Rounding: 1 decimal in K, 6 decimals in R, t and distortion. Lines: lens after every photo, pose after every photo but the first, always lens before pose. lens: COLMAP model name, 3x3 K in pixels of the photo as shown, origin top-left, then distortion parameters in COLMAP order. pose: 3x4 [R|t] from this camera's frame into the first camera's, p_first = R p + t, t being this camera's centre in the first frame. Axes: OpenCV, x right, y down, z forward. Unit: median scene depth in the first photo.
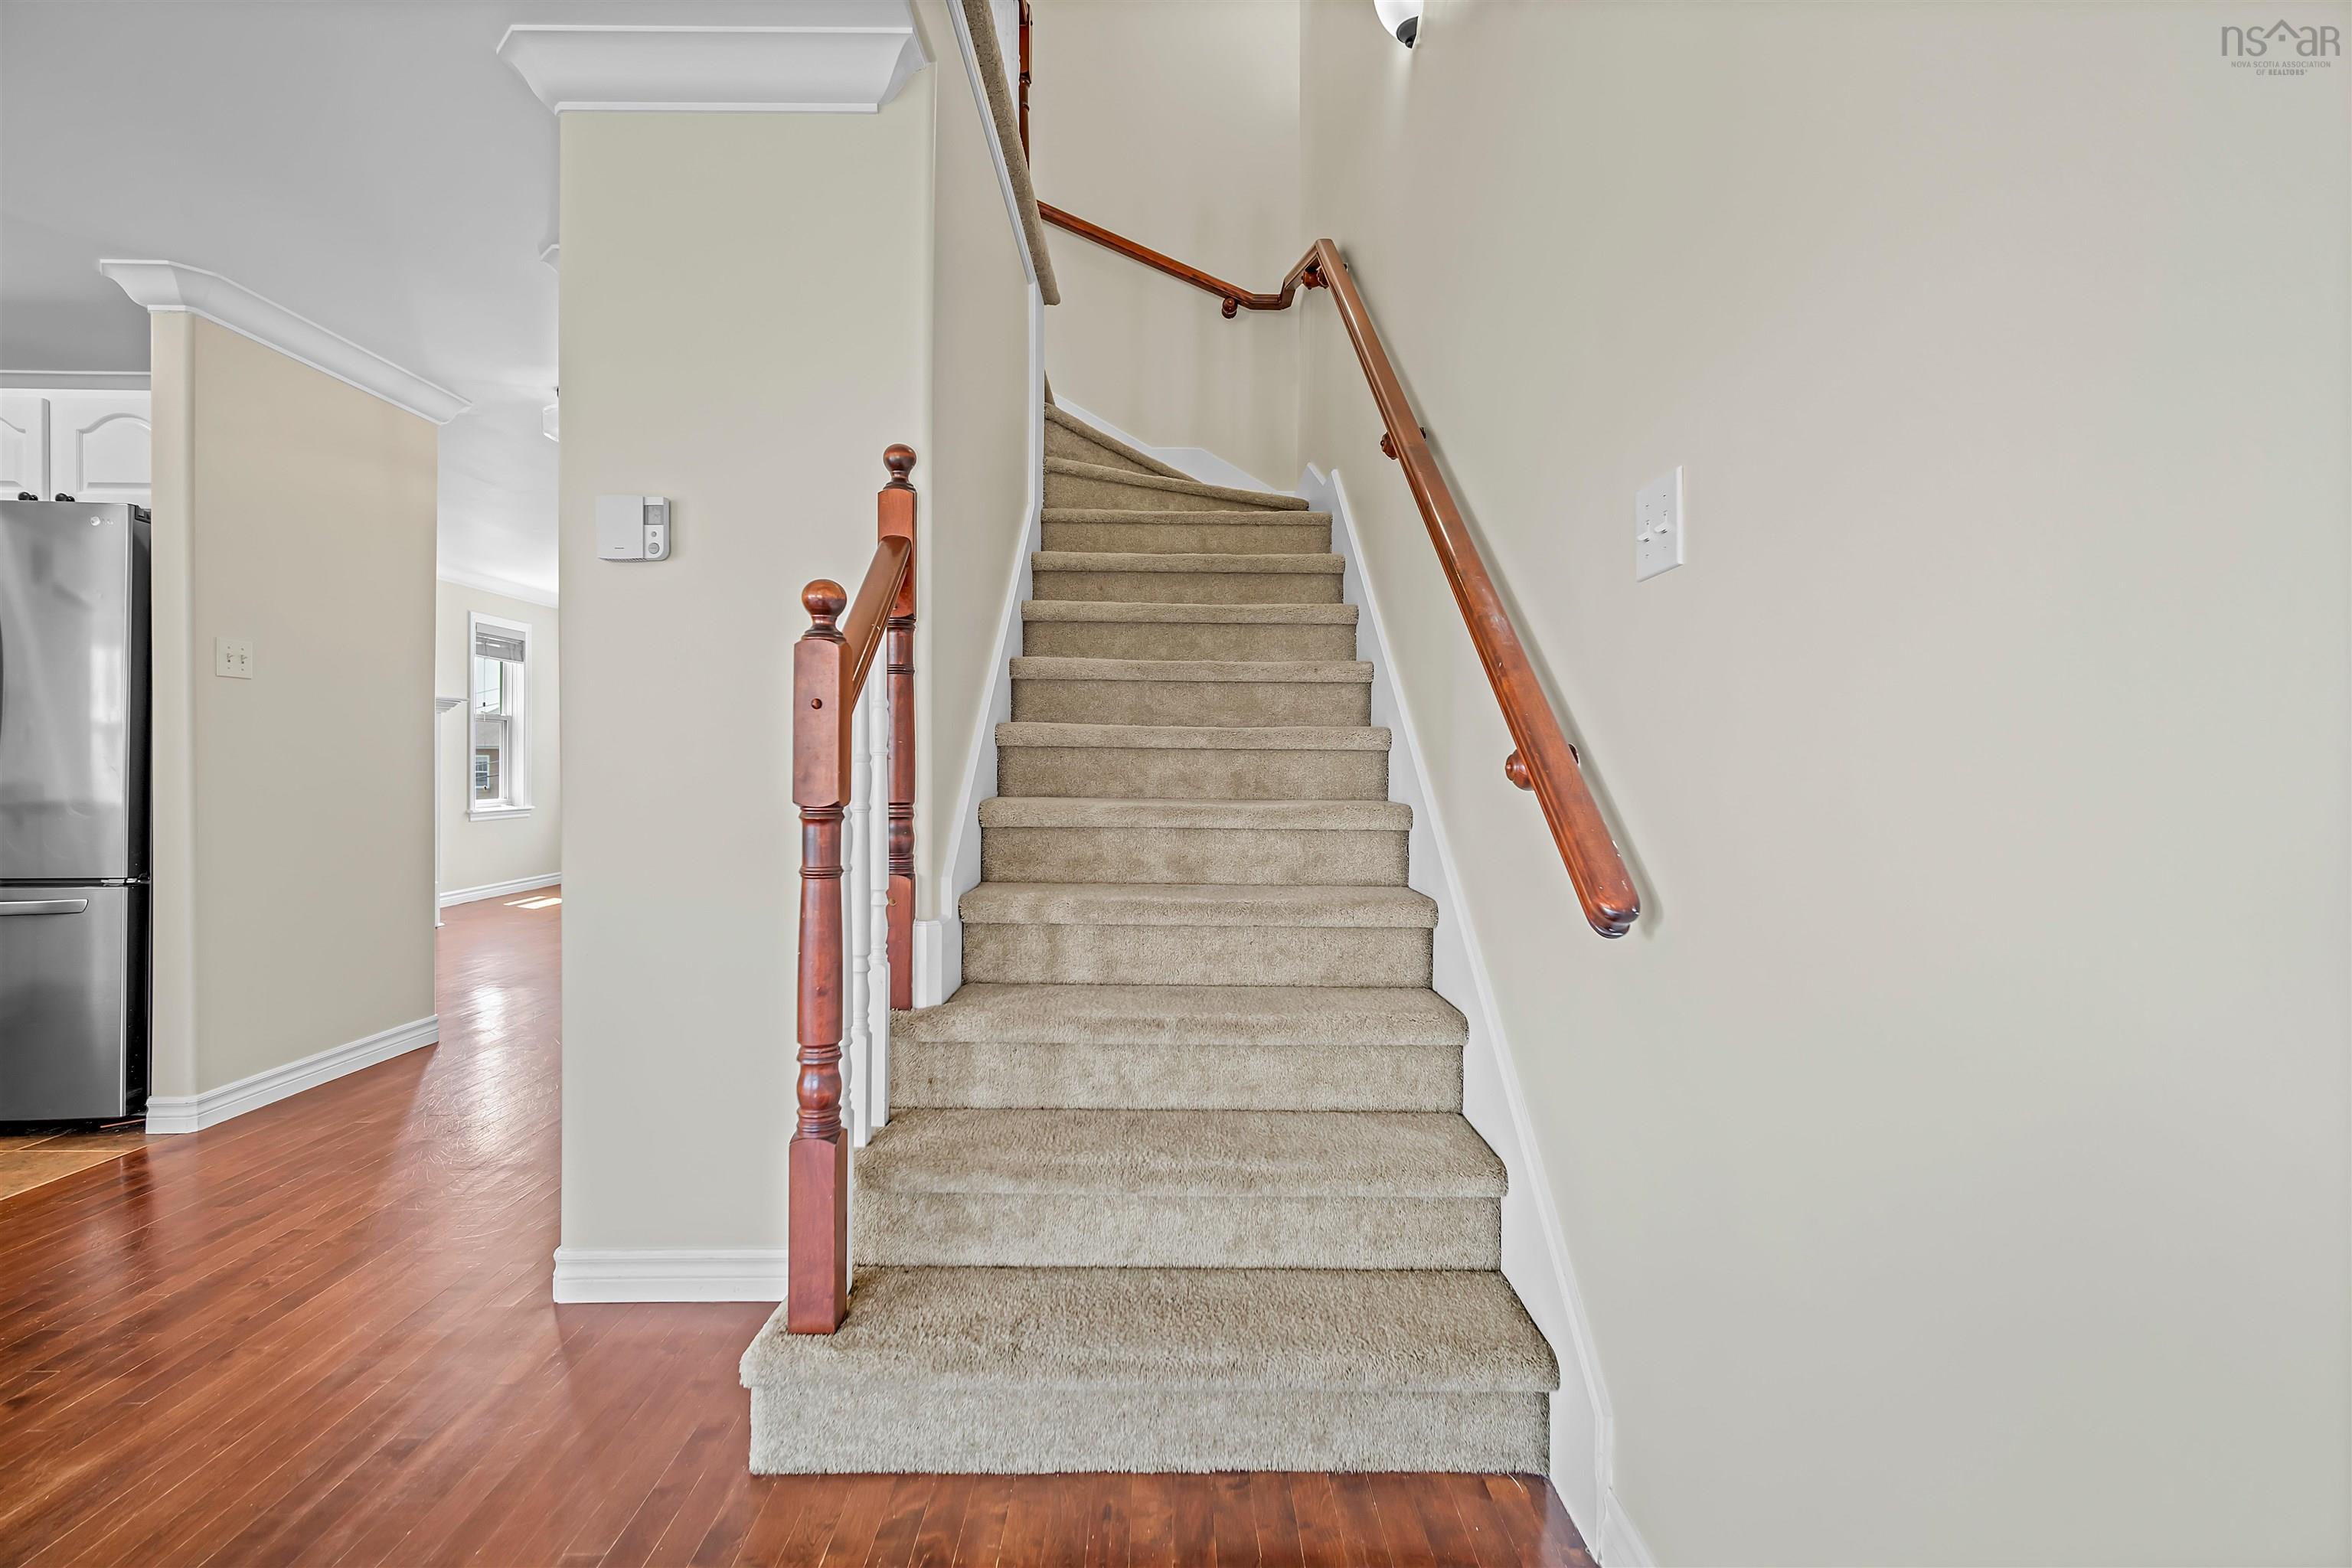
lens RADIAL K [[1036.3, 0, 1179.8], [0, 1036.3, 770.3], [0, 0, 1]] dist [-0.011621, 0.004400]
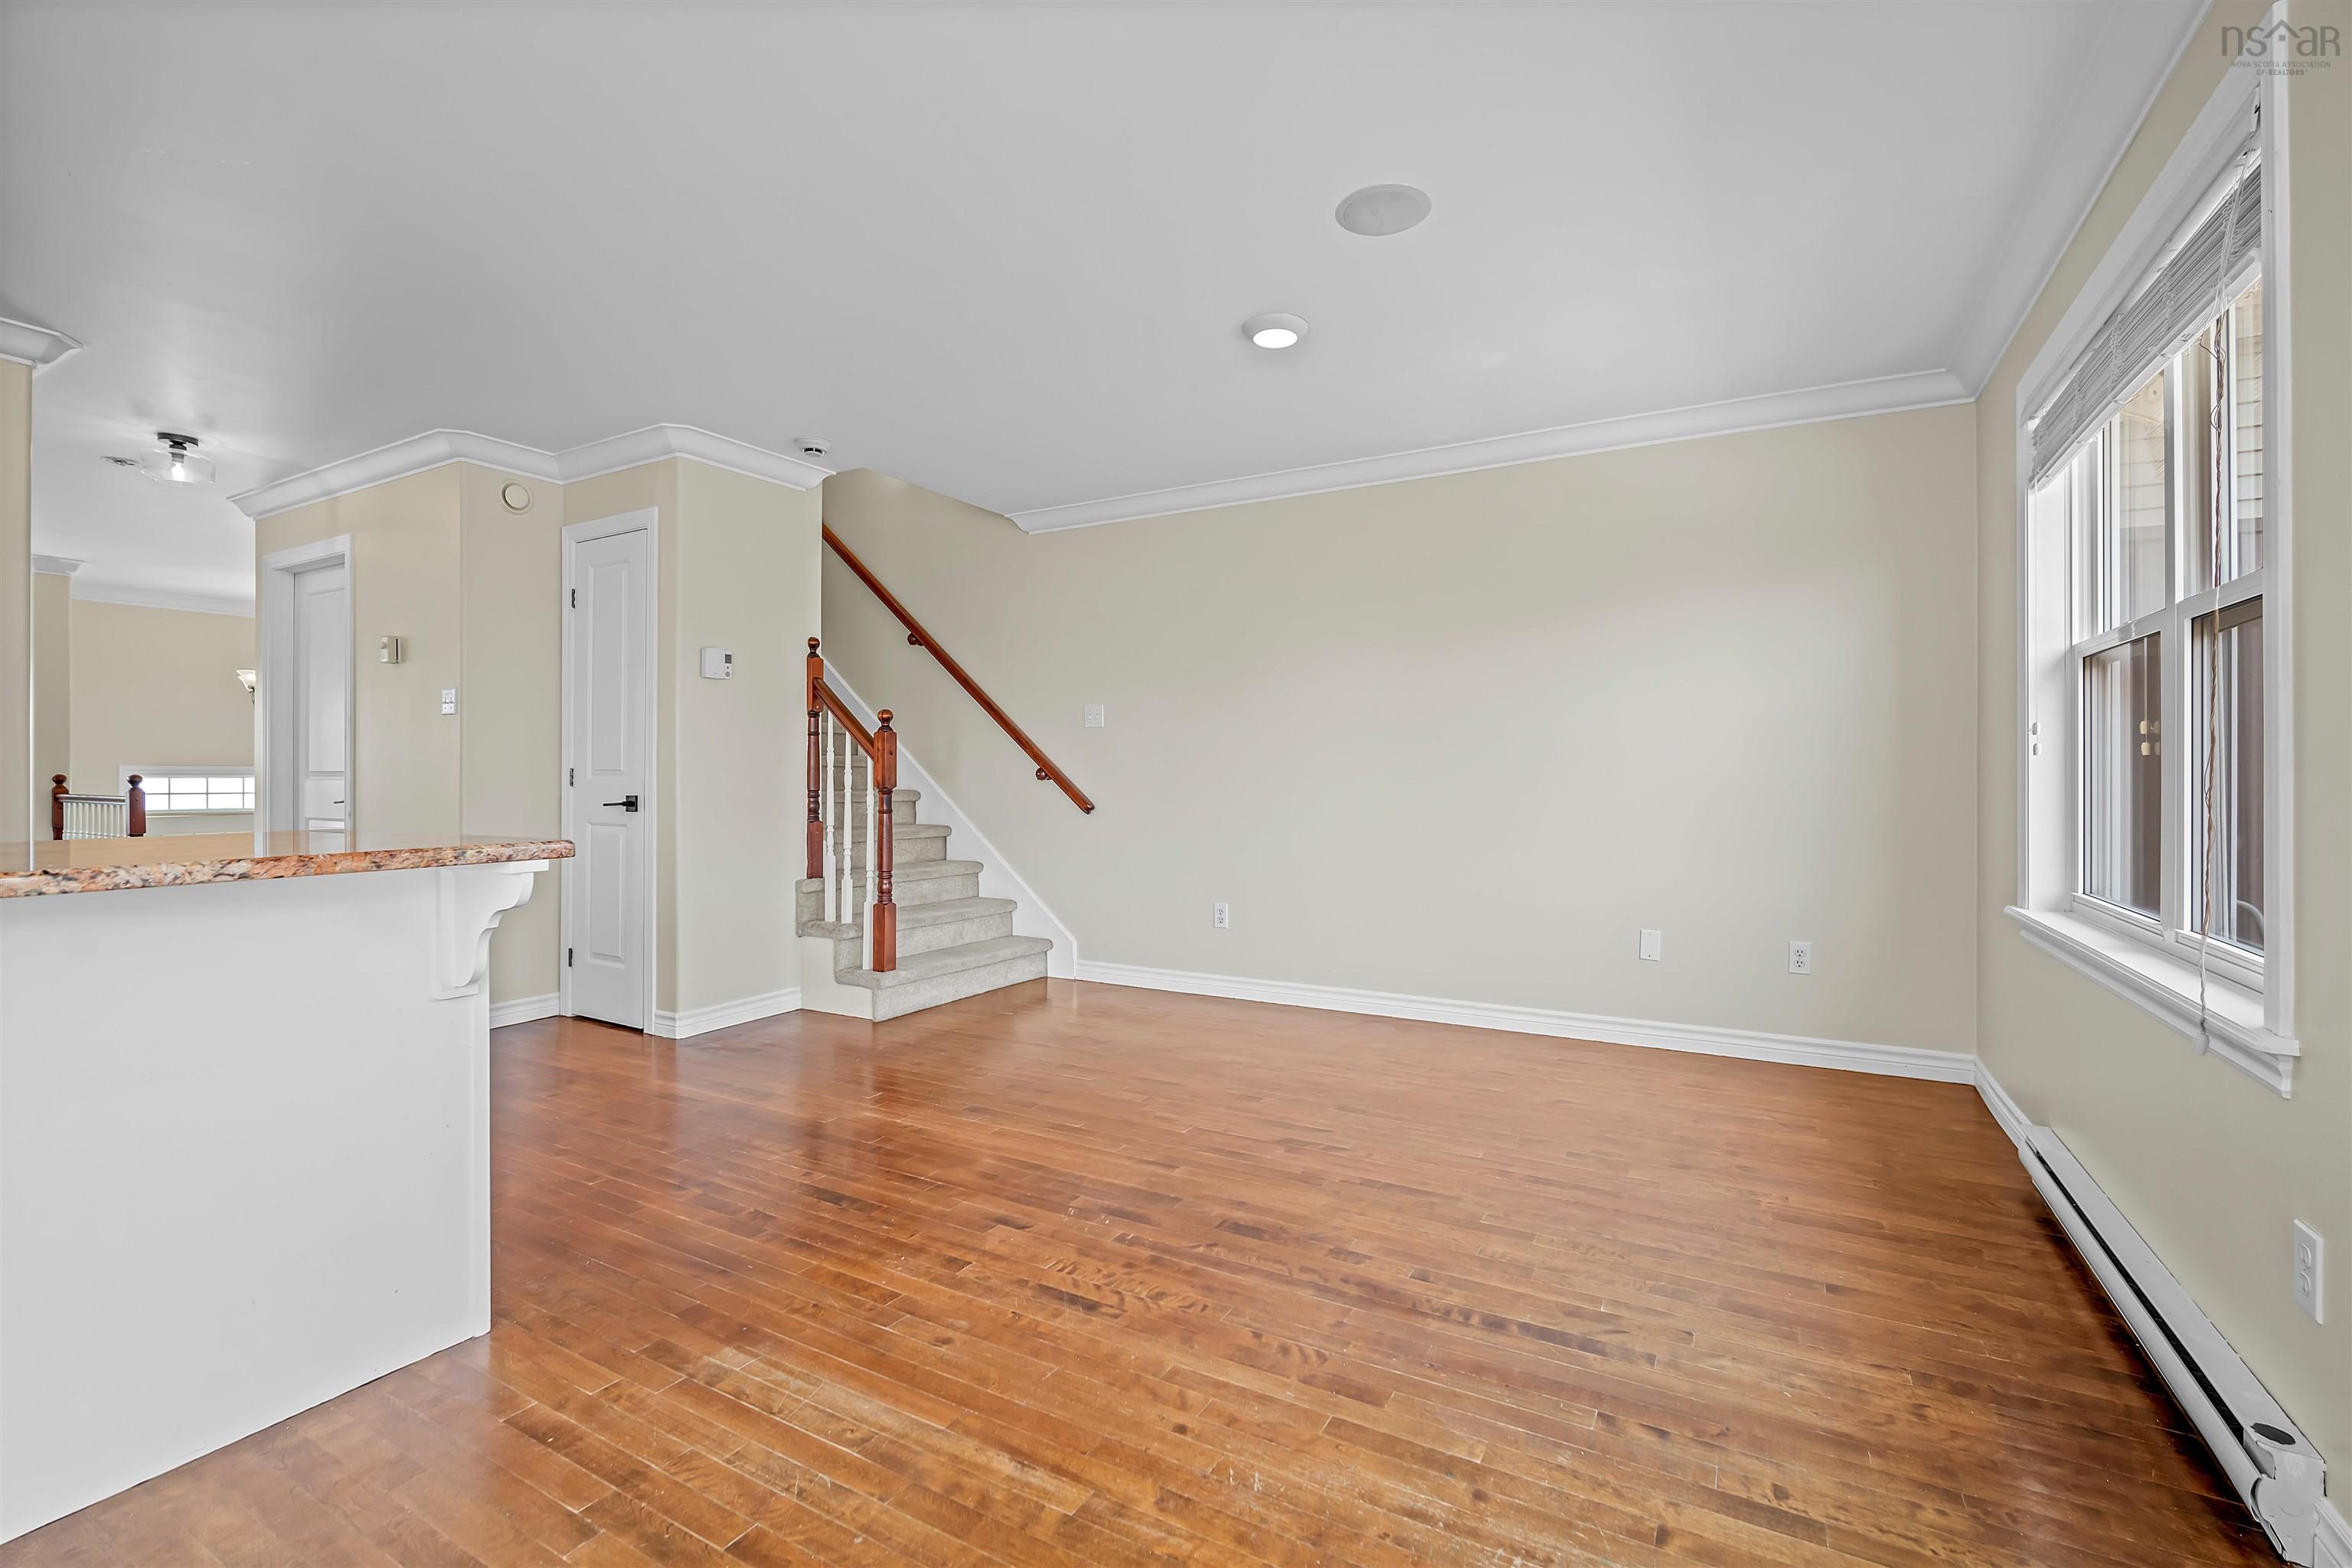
lens RADIAL K [[1036.3, 0, 1179.8], [0, 1036.3, 770.3], [0, 0, 1]] dist [-0.011621, 0.004400]
pose [[0.497850, -0.000788, 0.867263, -1.558235], [0.008557, 0.999955, -0.004003, 0.001805], [-0.867221, 0.009414, 0.497834, -0.727510]]
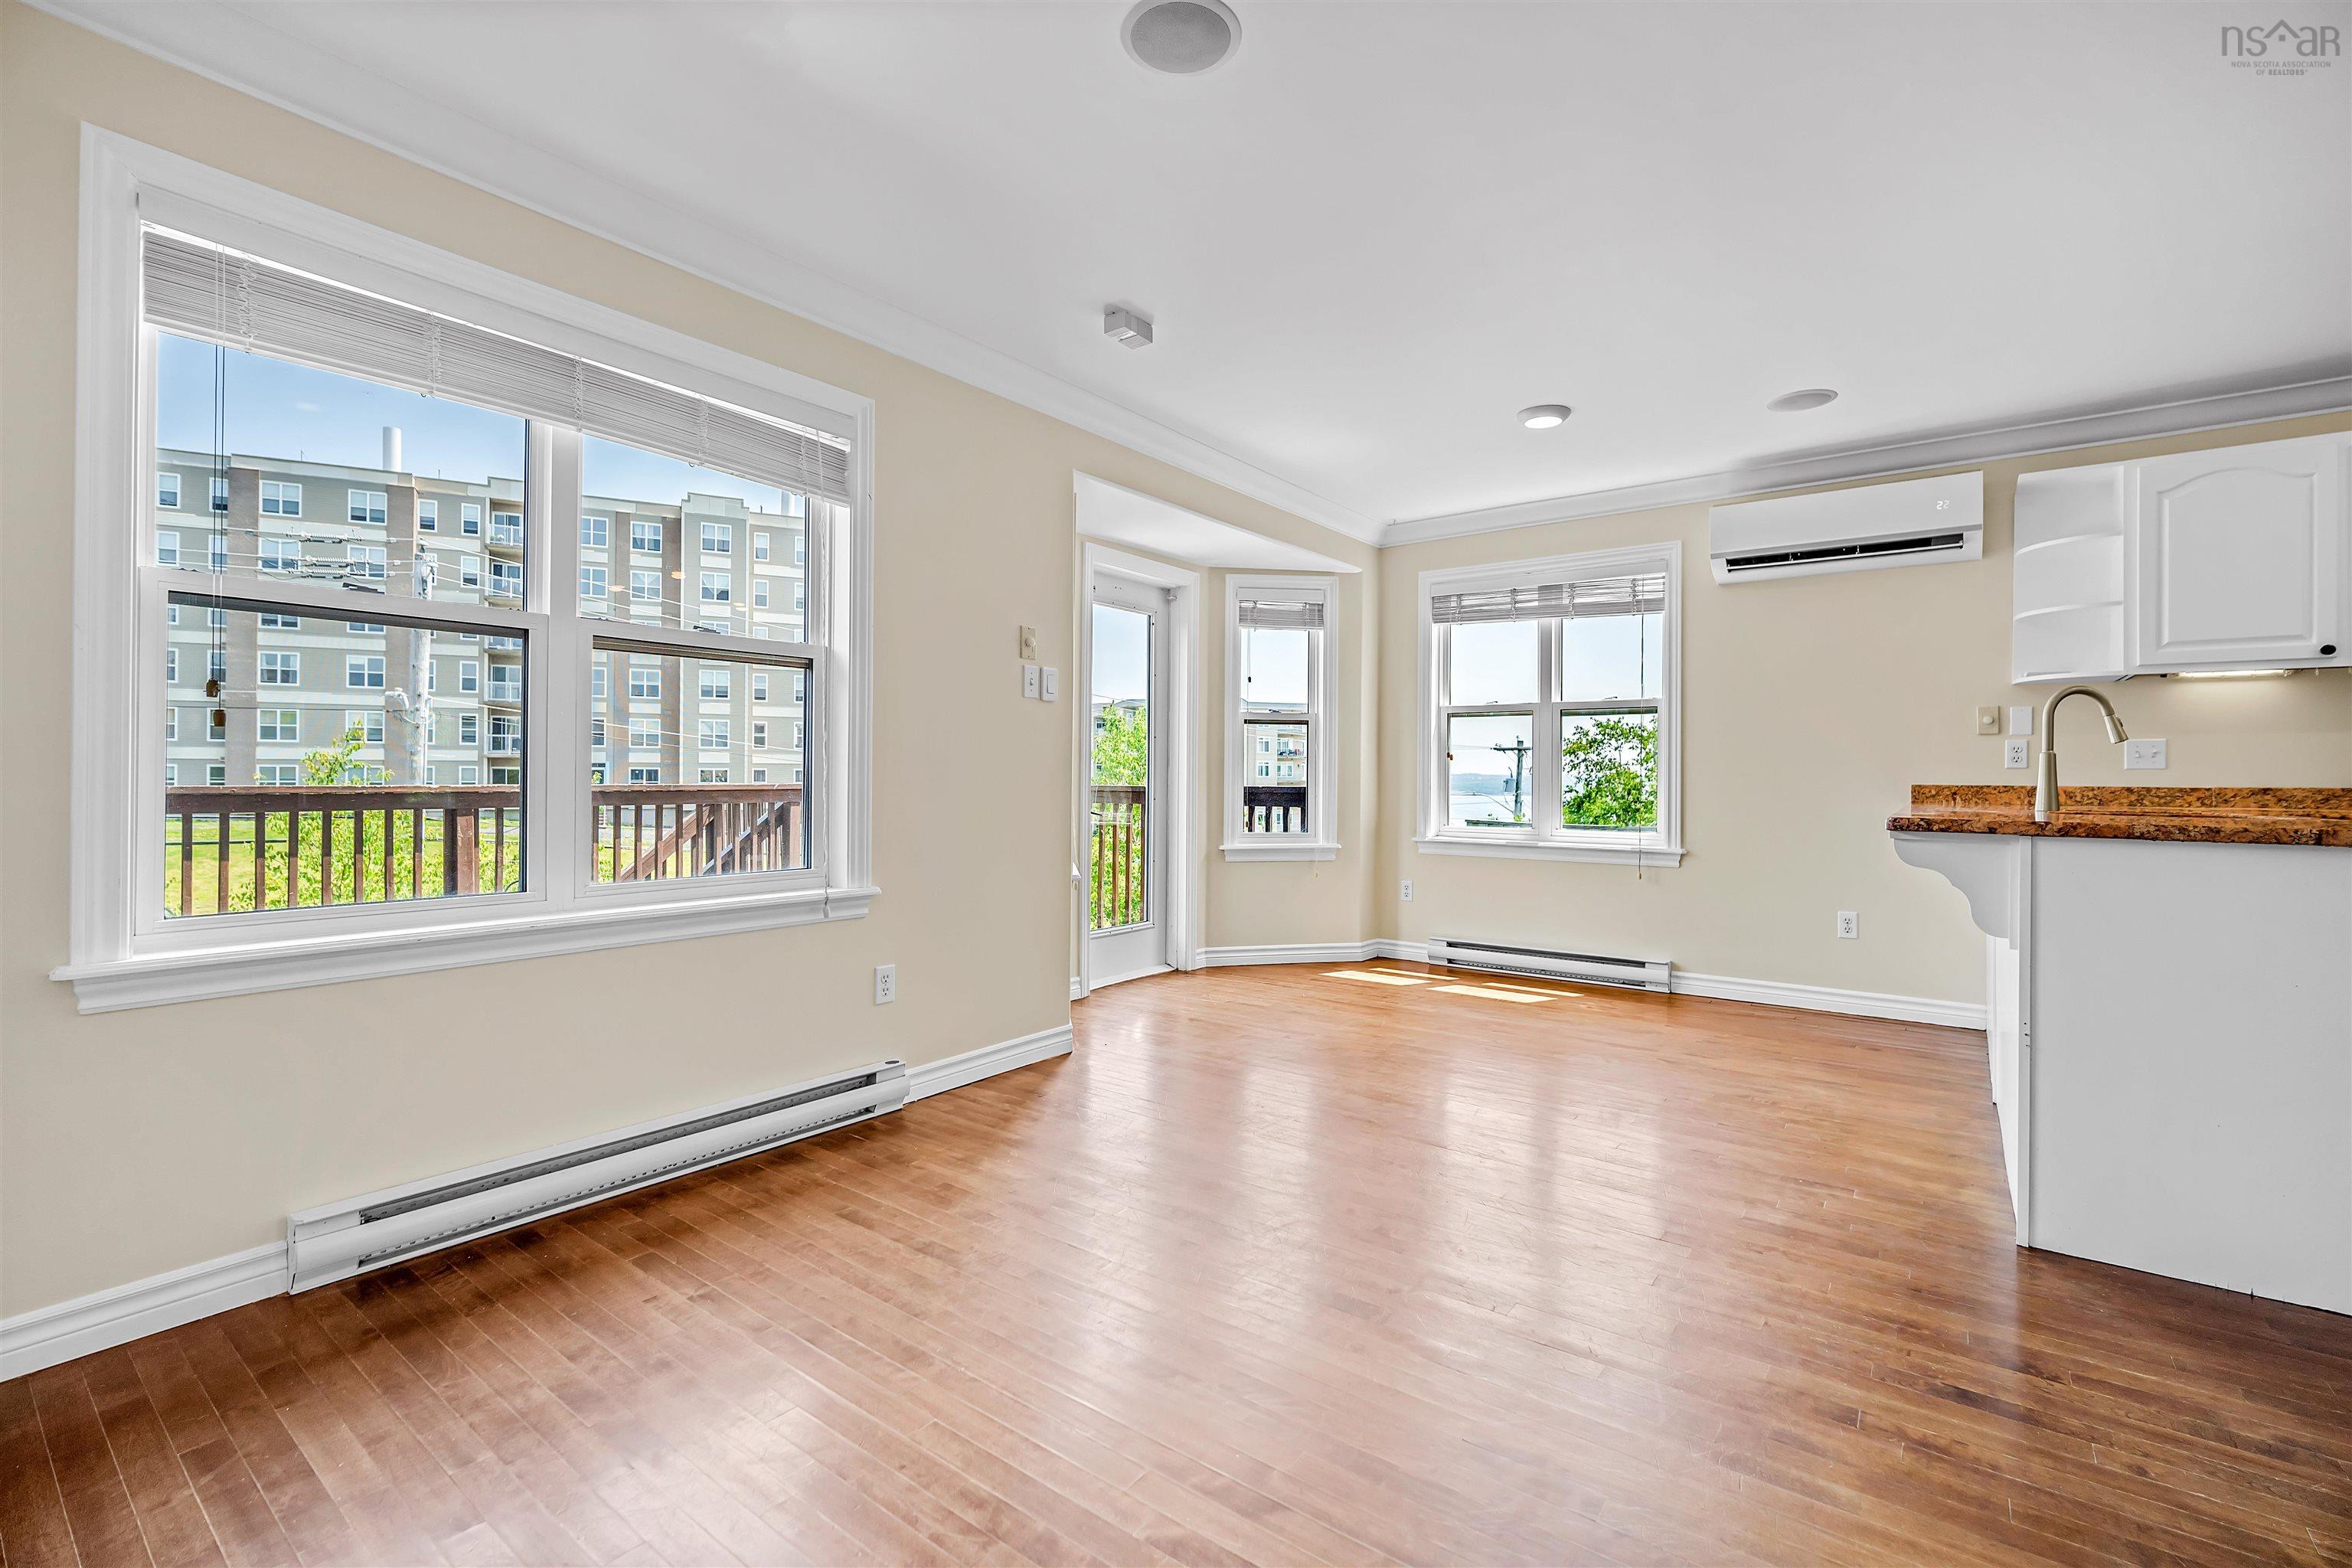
lens RADIAL K [[1023.8, 0, 1178.9], [0, 1023.8, 770.6], [0, 0, 1]] dist [-0.014359, 0.005565]
pose [[-0.608871, -0.012032, -0.793178, 0.059725], [-0.014520, 0.999886, -0.004022, 0.015351], [0.793136, 0.009068, -0.608977, 0.089697]]
